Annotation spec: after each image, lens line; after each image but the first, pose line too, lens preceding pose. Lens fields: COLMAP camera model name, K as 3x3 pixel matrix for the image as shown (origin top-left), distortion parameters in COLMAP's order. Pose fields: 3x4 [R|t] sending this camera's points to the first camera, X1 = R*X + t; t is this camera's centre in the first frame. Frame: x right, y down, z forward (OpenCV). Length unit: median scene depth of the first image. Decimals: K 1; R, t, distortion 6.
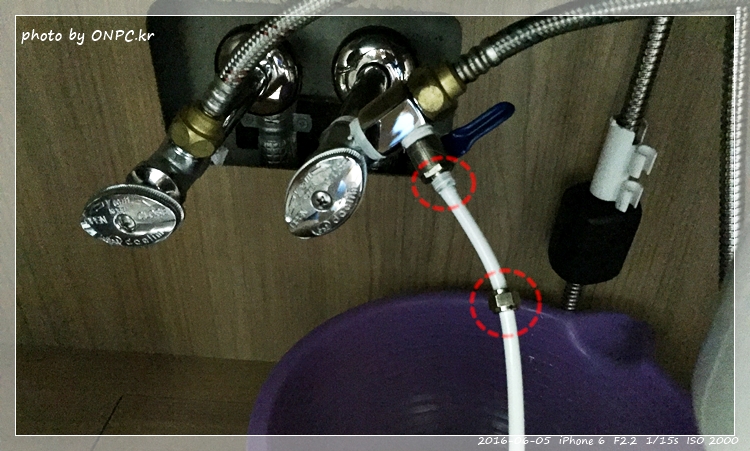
lens RADIAL K [[629.5, 0, 375.4], [0, 629.5, 284.5], [0, 0, 1]] dist [0.007932, 0.001333]
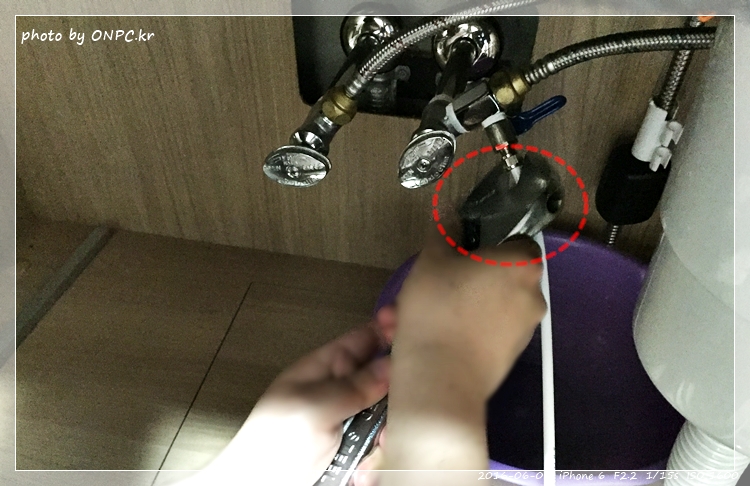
lens RADIAL K [[642.5, 0, 373.3], [0, 642.5, 293.2], [0, 0, 1]] dist [0.016073, 0.004542]
pose [[0.991713, 0.079487, -0.100930, -0.024435], [-0.062427, 0.984786, 0.162174, -0.068586], [0.112285, -0.154529, 0.981587, -0.522970]]
